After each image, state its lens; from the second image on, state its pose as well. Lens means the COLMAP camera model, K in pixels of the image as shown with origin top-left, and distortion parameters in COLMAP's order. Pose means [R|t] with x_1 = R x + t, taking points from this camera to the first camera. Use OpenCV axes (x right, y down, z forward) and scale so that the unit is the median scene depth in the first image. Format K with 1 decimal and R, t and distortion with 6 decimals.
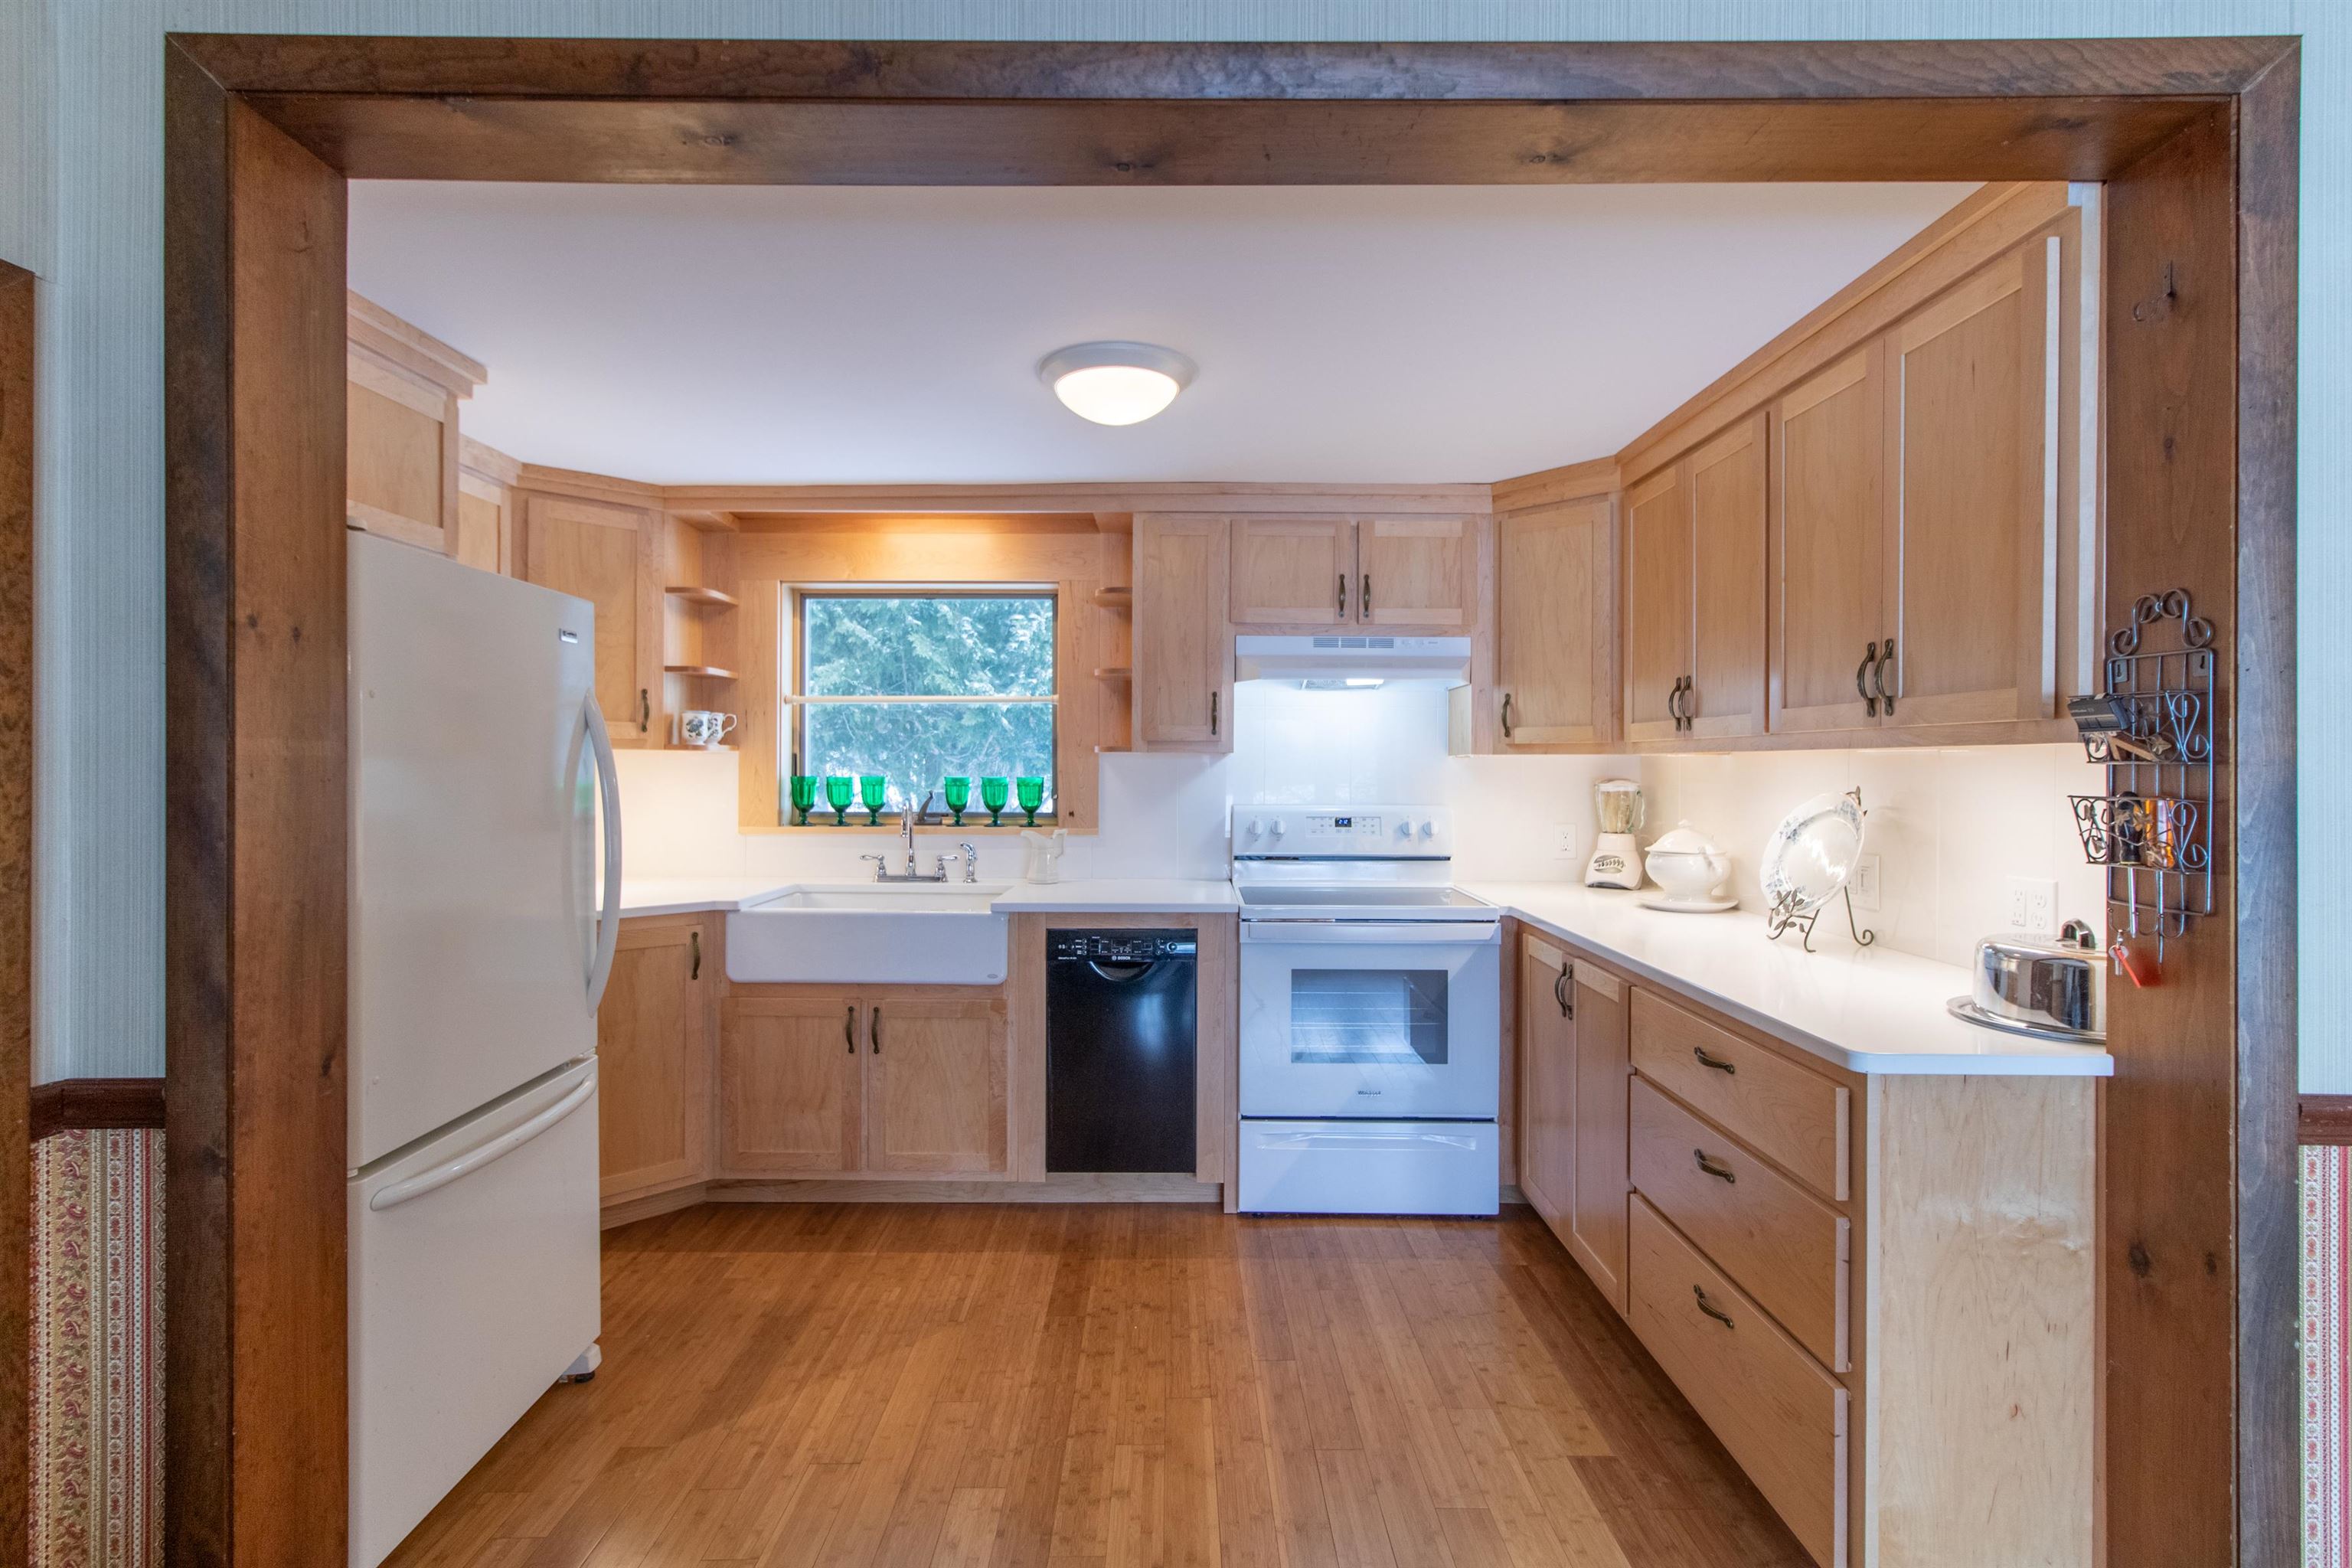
lens RADIAL K [[1115.3, 0, 1200.5], [0, 1115.3, 772.4], [0, 0, 1]] dist [0.000593, 0.001853]
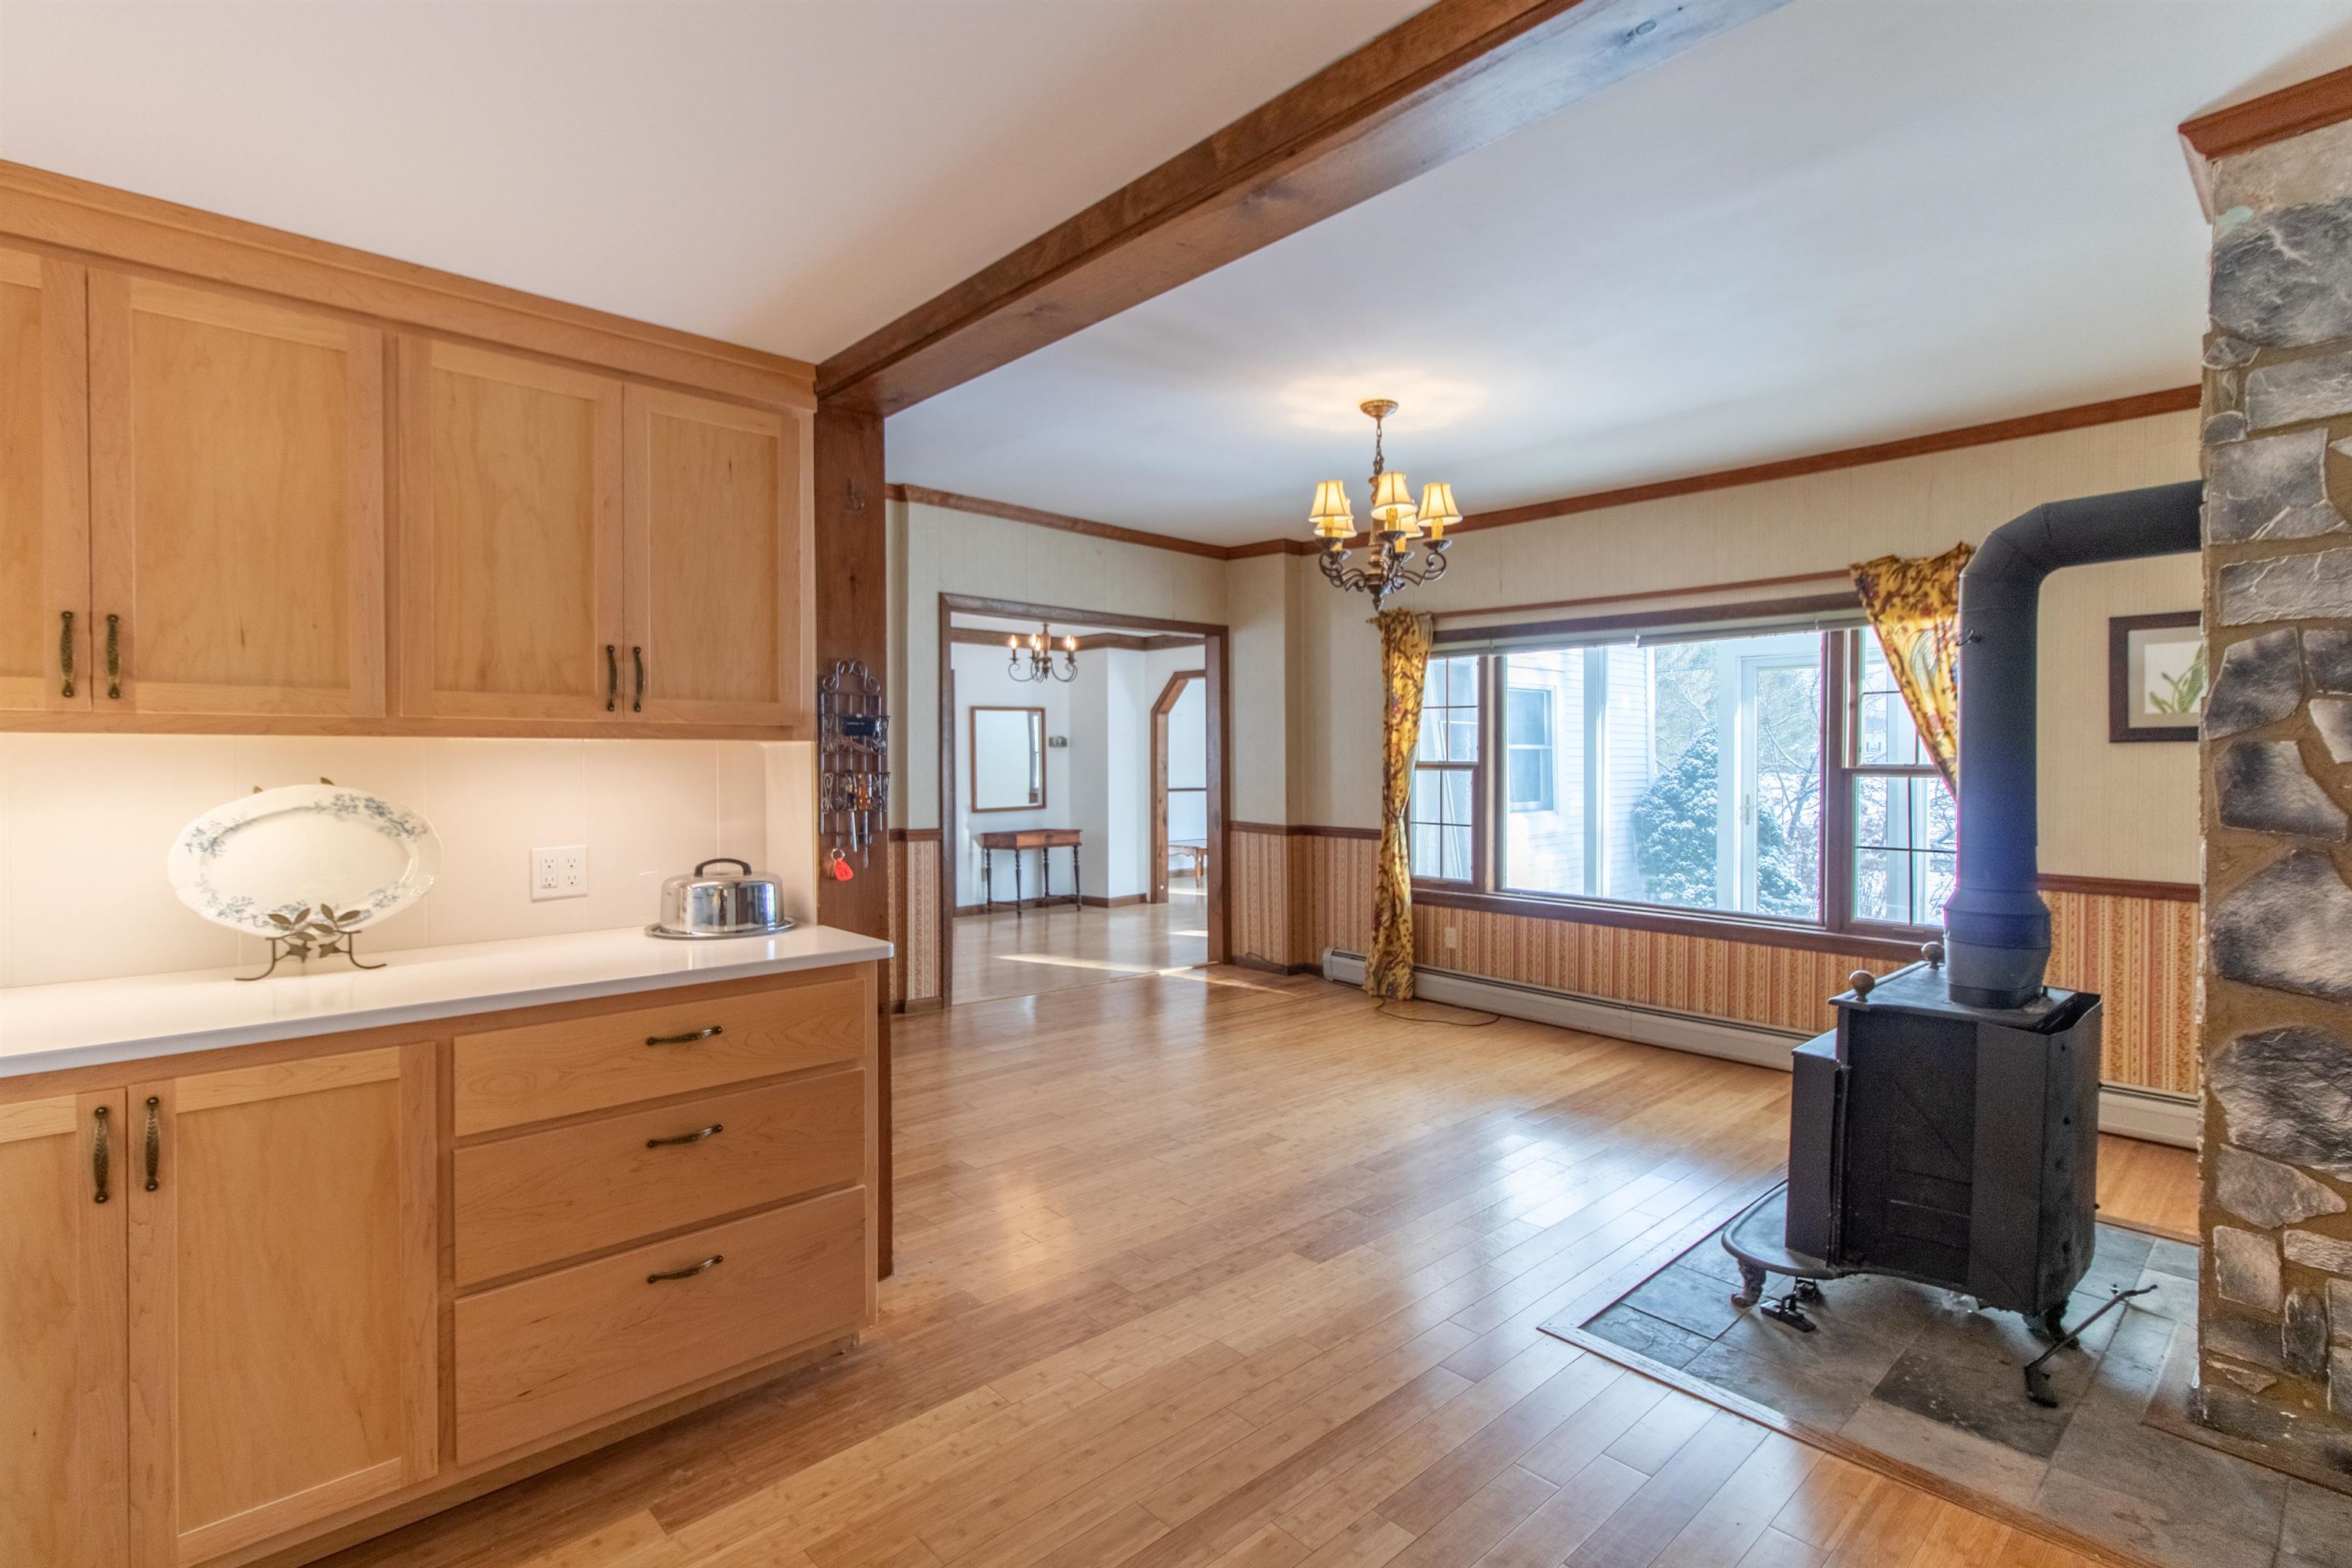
lens RADIAL K [[1115.3, 0, 1158.7], [0, 1115.3, 780.4], [0, 0, 1]] dist [0.000593, 0.001853]
pose [[-0.661060, -0.019037, 0.750092, -0.379492], [0.001951, 0.999631, 0.027089, -0.006081], [-0.750331, 0.019371, -0.660779, 0.833753]]
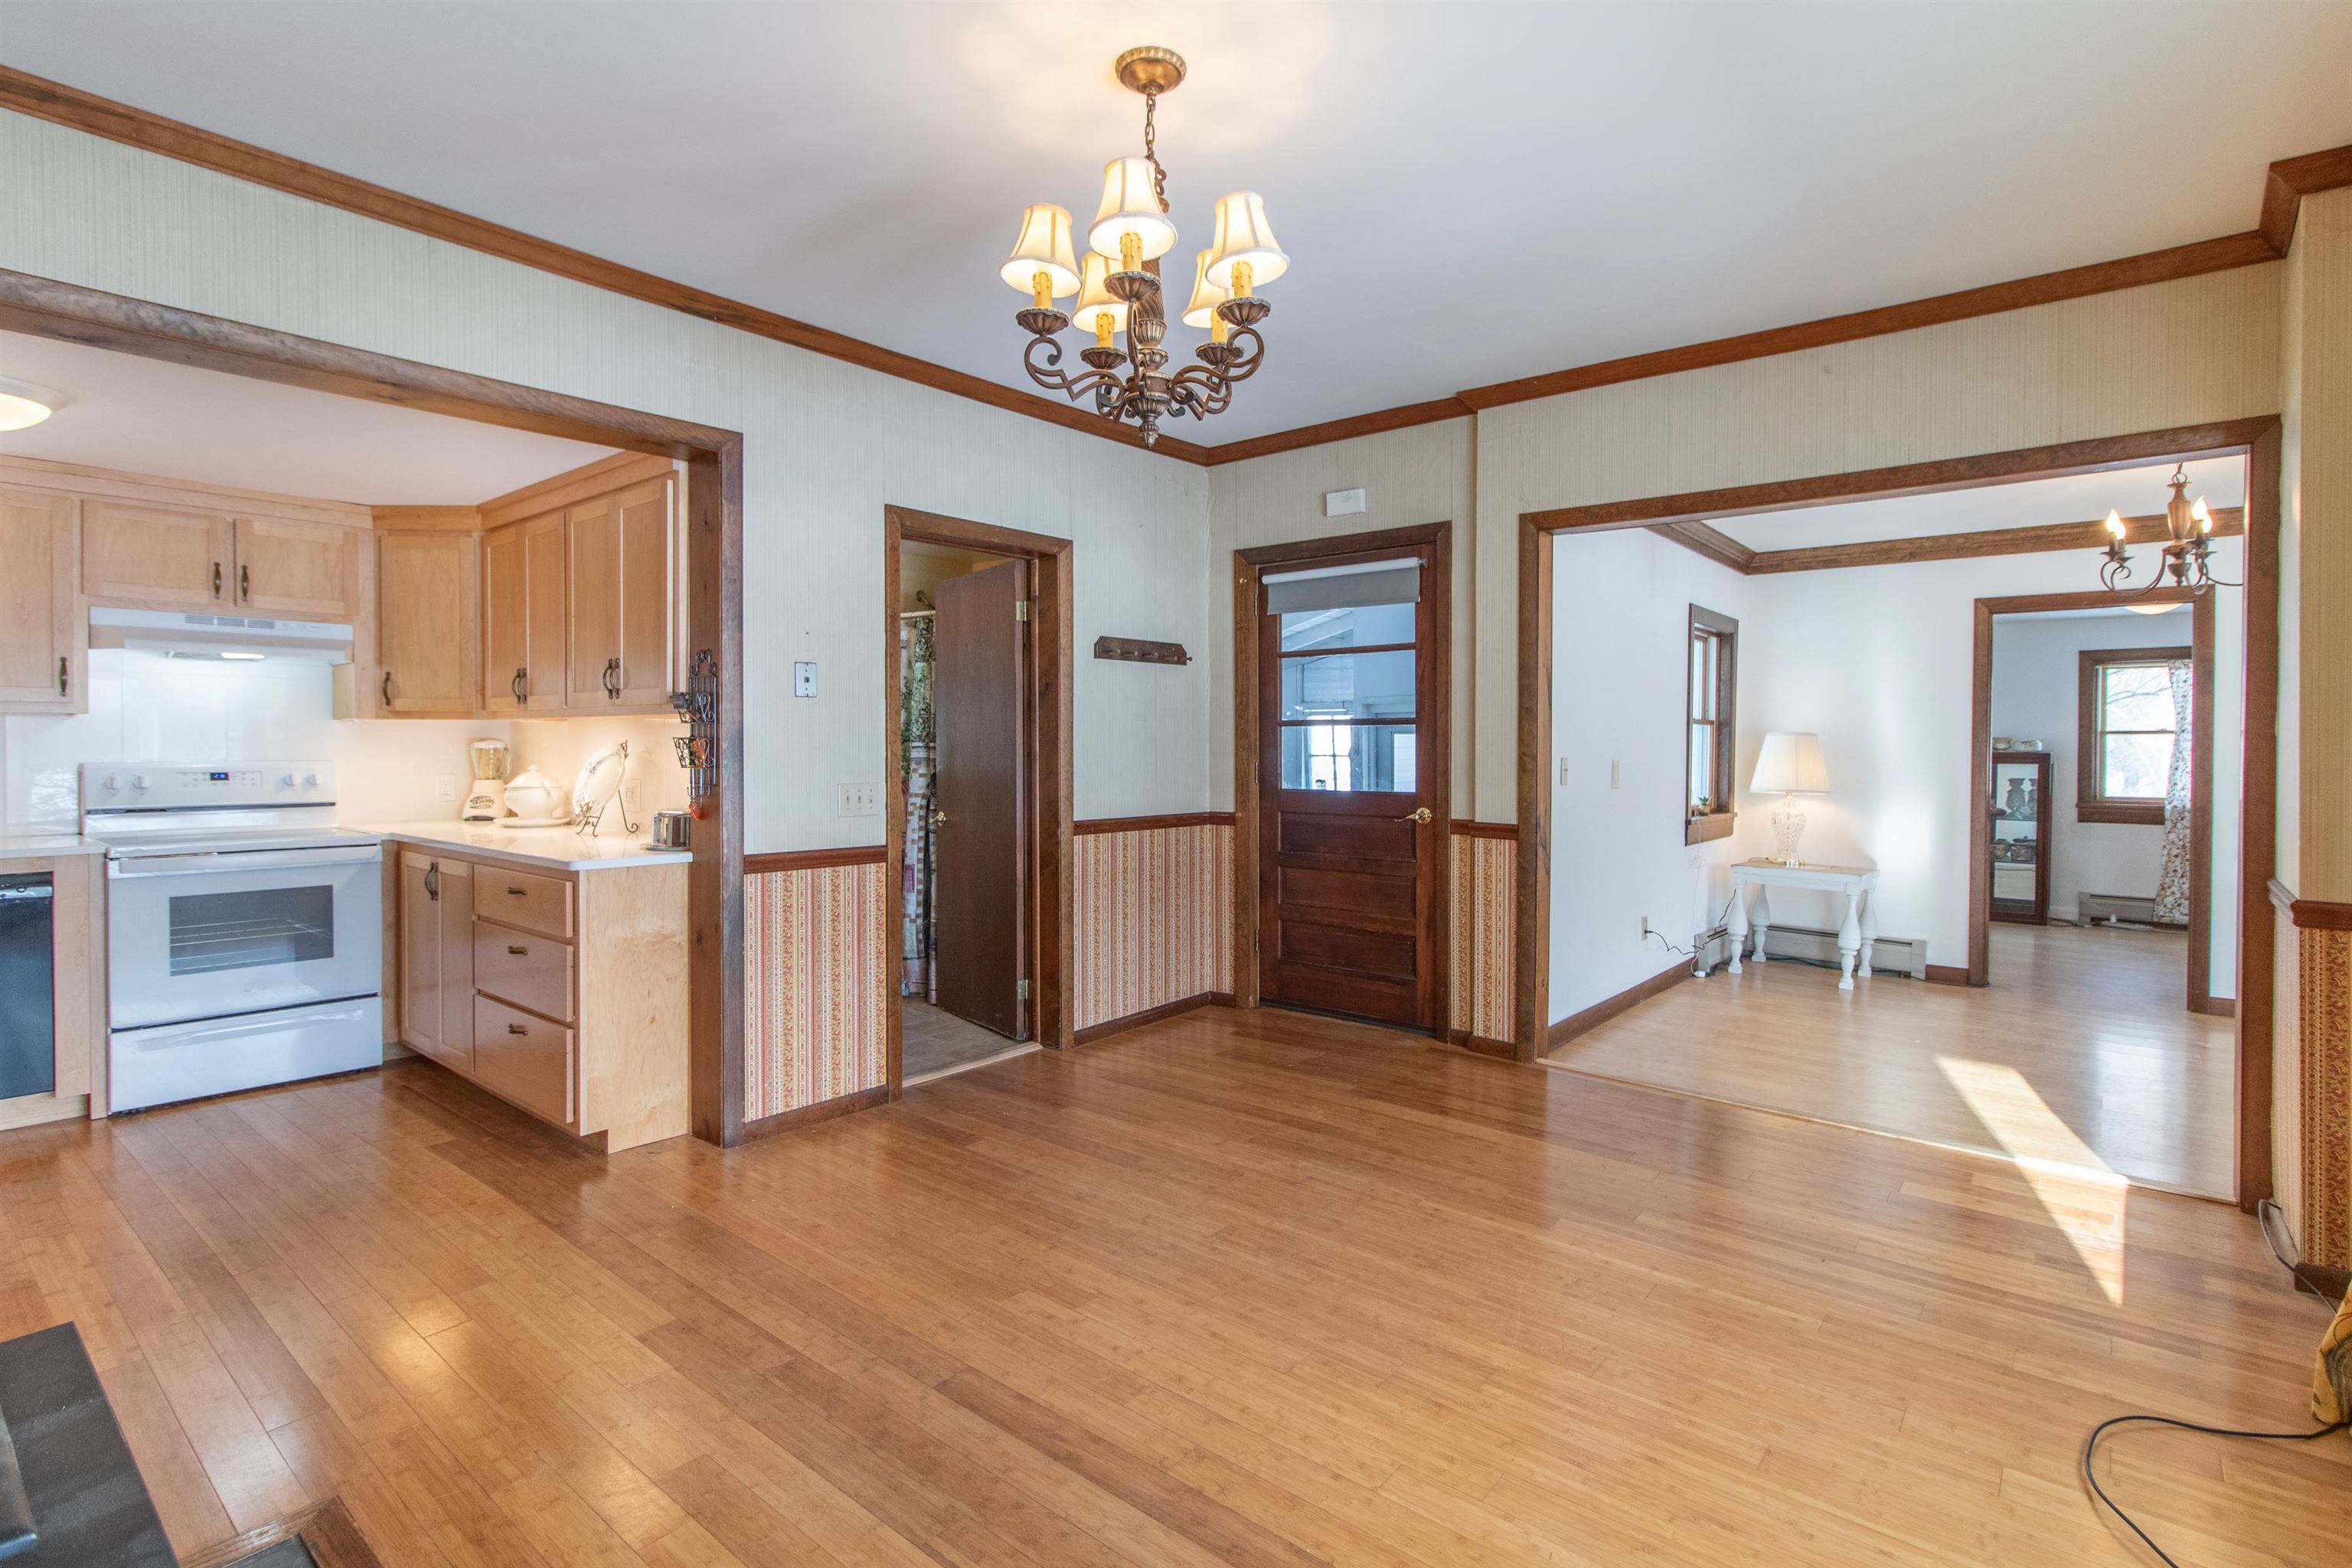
lens RADIAL K [[1115.3, 0, 1192.4], [0, 1115.3, 759.8], [0, 0, 1]] dist [0.000593, 0.001853]
pose [[0.645357, -0.012116, 0.763785, -0.121327], [0.003215, 0.999908, 0.013145, 0.018649], [-0.763874, -0.006028, 0.645337, -0.591054]]
